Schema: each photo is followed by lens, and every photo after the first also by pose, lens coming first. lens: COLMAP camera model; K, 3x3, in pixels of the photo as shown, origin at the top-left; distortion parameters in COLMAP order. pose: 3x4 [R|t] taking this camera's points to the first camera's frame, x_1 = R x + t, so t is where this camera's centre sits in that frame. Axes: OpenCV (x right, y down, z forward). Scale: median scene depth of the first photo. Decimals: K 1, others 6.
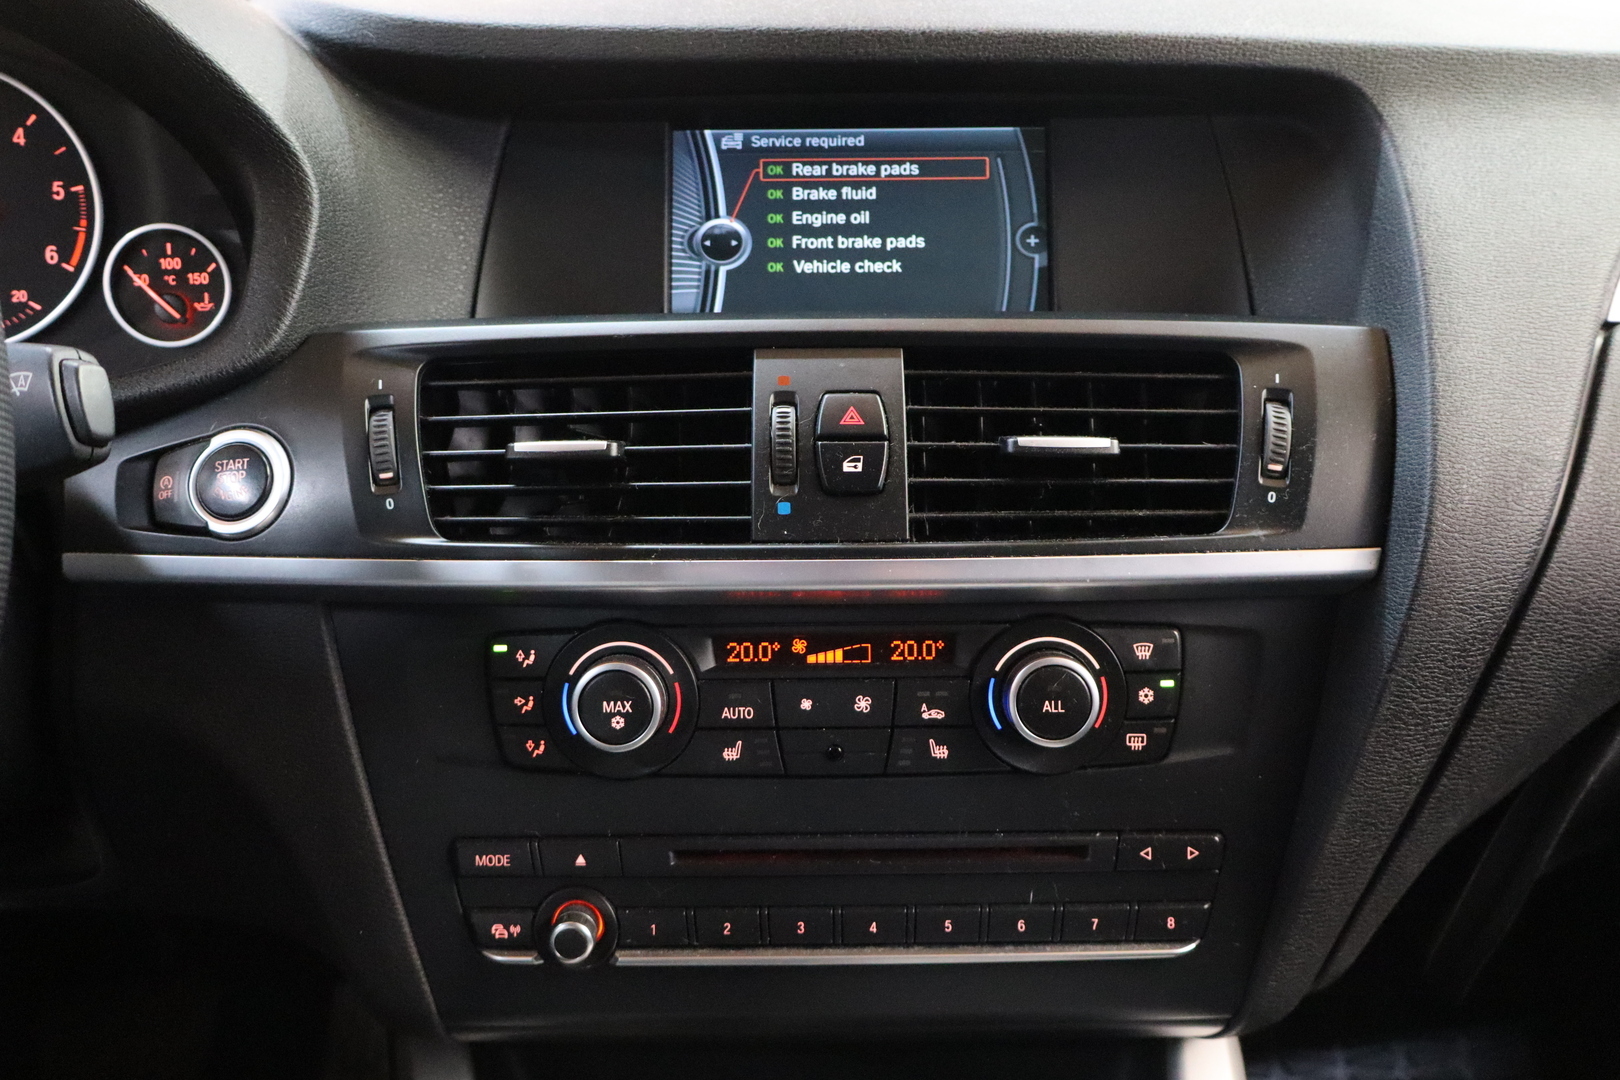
lens RADIAL K [[1498.9, 0, 814.5], [0, 1498.9, 536.1], [0, 0, 1]] dist [-0.002108, 0.000000]
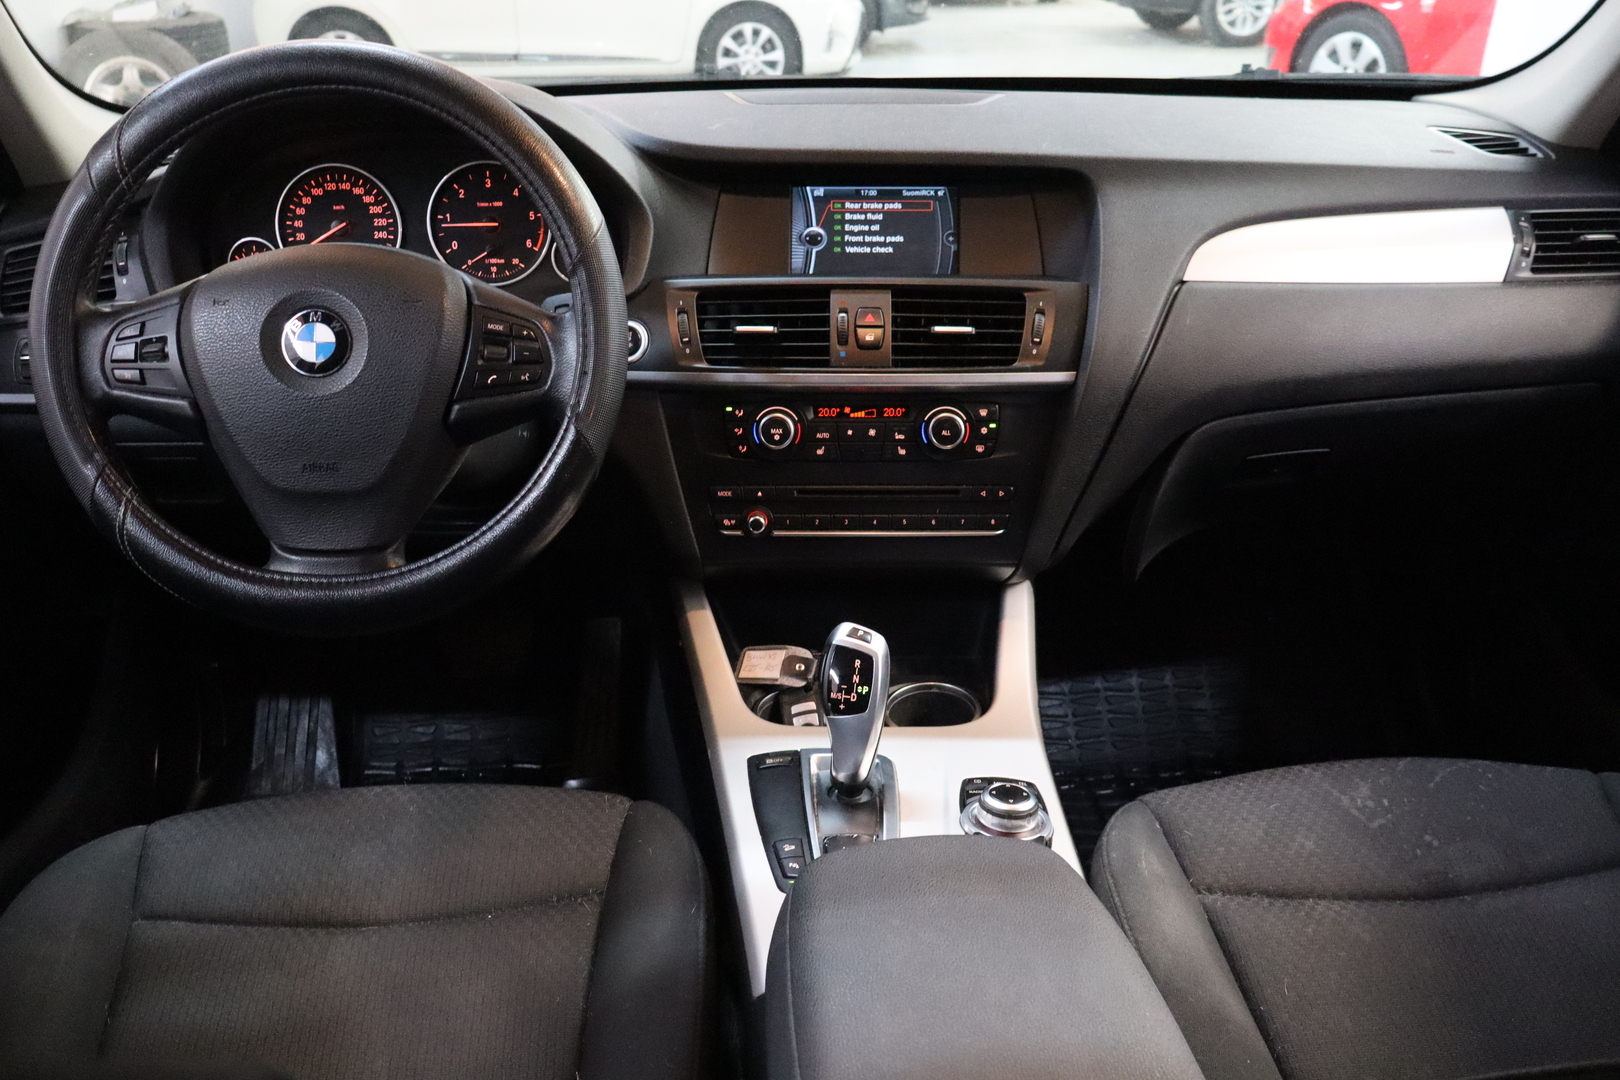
lens RADIAL K [[1380.9, 0, 794.1], [0, 1380.9, 542.3], [0, 0, 1]] dist [0.006211, 0.009856]
pose [[0.999497, 0.014421, -0.028232, -0.030691], [-0.011653, 0.995324, 0.095886, 0.073150], [0.029483, -0.095509, 0.994992, -1.322997]]
